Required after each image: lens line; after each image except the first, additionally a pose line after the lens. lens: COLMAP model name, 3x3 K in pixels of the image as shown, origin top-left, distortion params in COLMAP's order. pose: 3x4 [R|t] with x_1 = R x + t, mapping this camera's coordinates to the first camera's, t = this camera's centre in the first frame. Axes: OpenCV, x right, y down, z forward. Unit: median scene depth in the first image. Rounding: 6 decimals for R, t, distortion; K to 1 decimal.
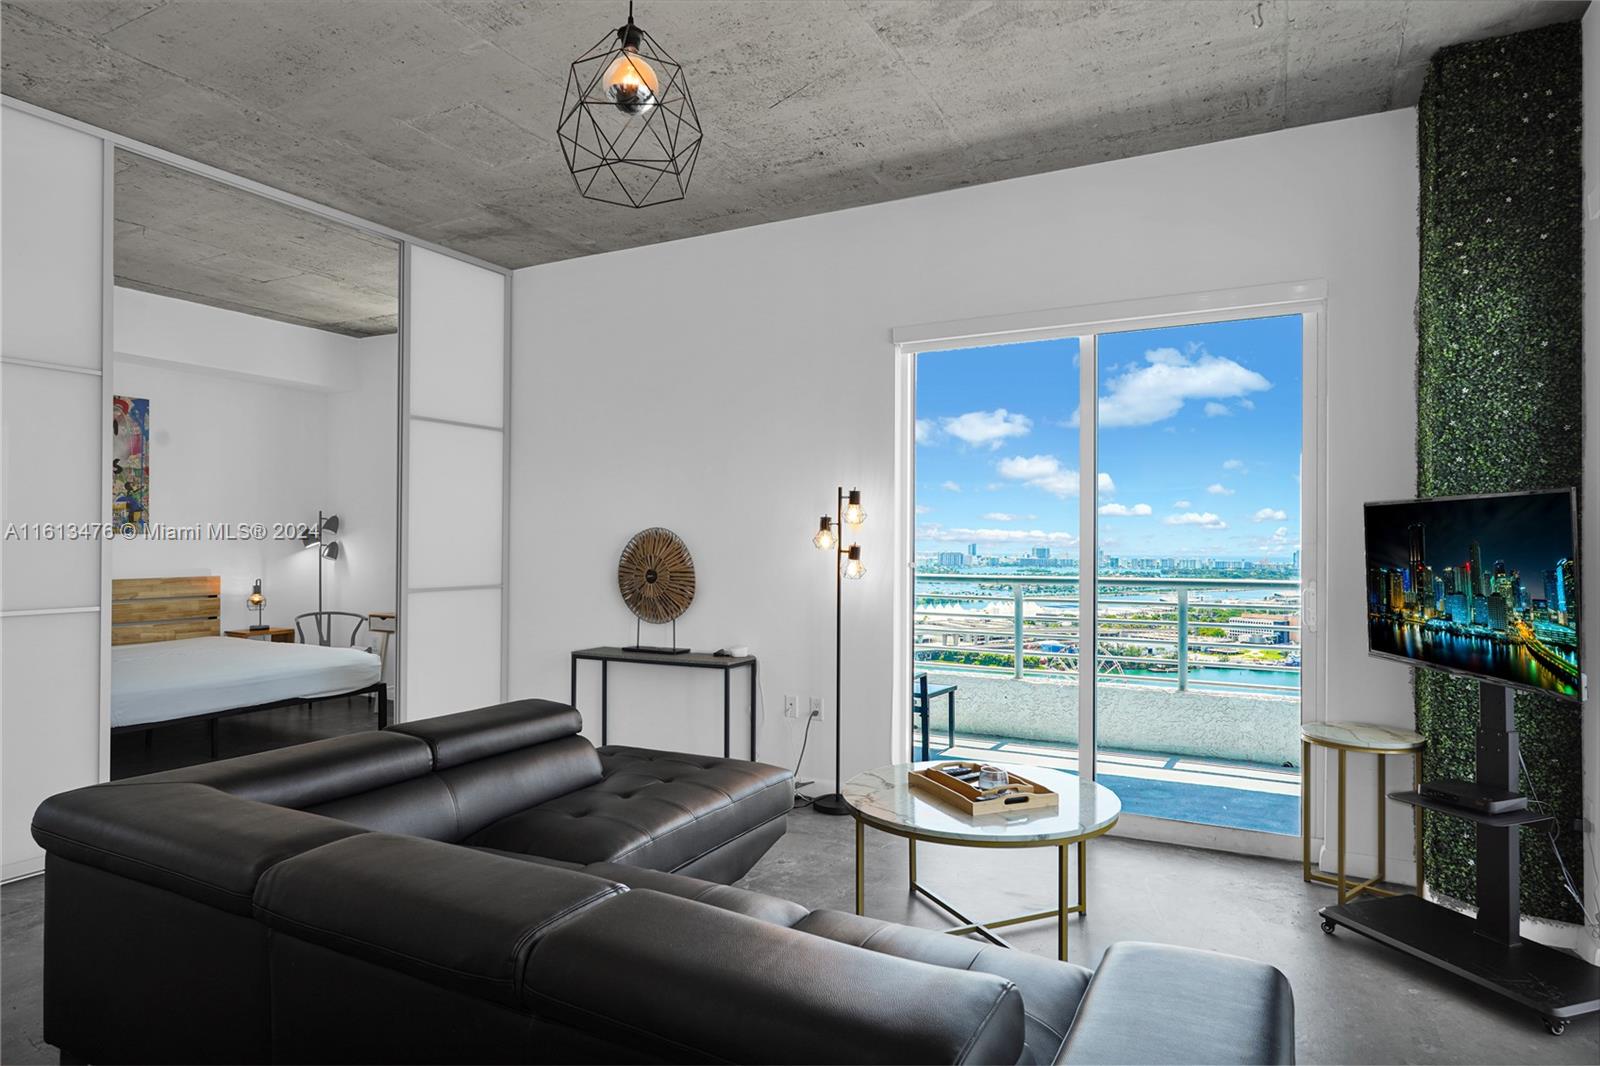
lens RADIAL K [[911.0, 0, 804.2], [0, 911.0, 534.6], [0, 0, 1]] dist [-0.003915, 0.001352]
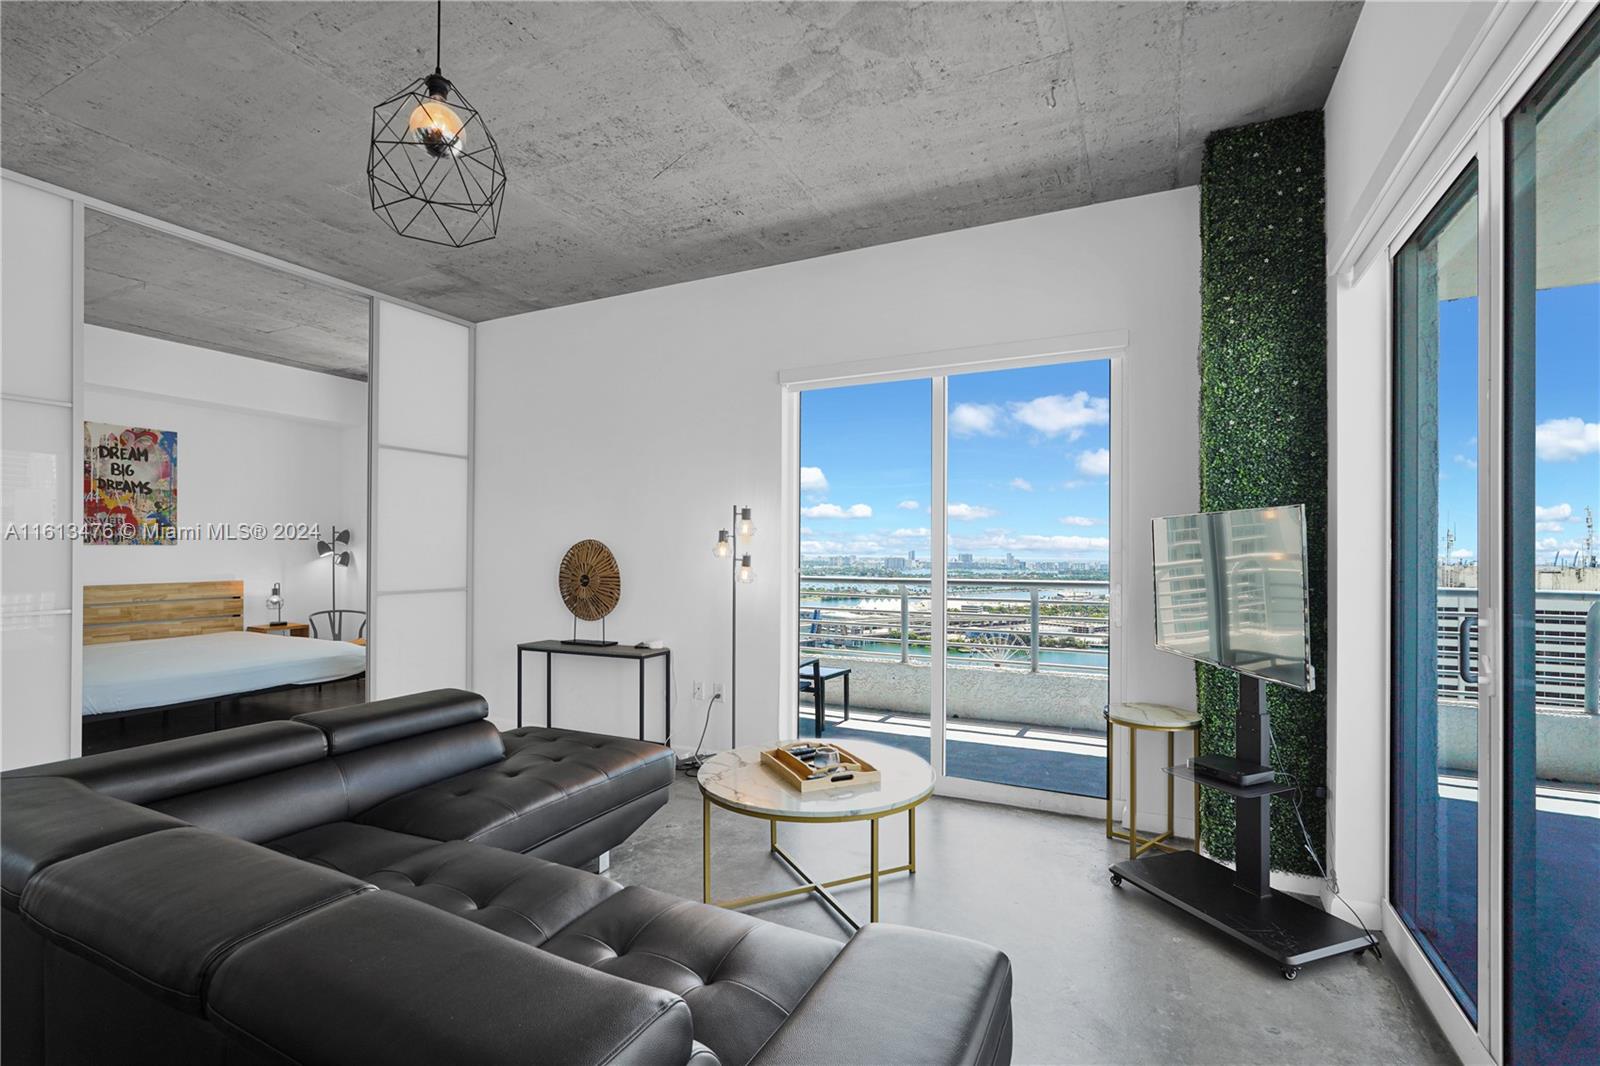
lens RADIAL K [[720.2, 0, 804.3], [0, 720.2, 546.3], [0, 0, 1]] dist [-0.016569, 0.006352]
pose [[0.999455, -0.001815, 0.032971, 0.097908], [0.001712, 0.999994, 0.003137, -0.001534], [-0.032977, -0.003079, 0.999451, 0.062692]]
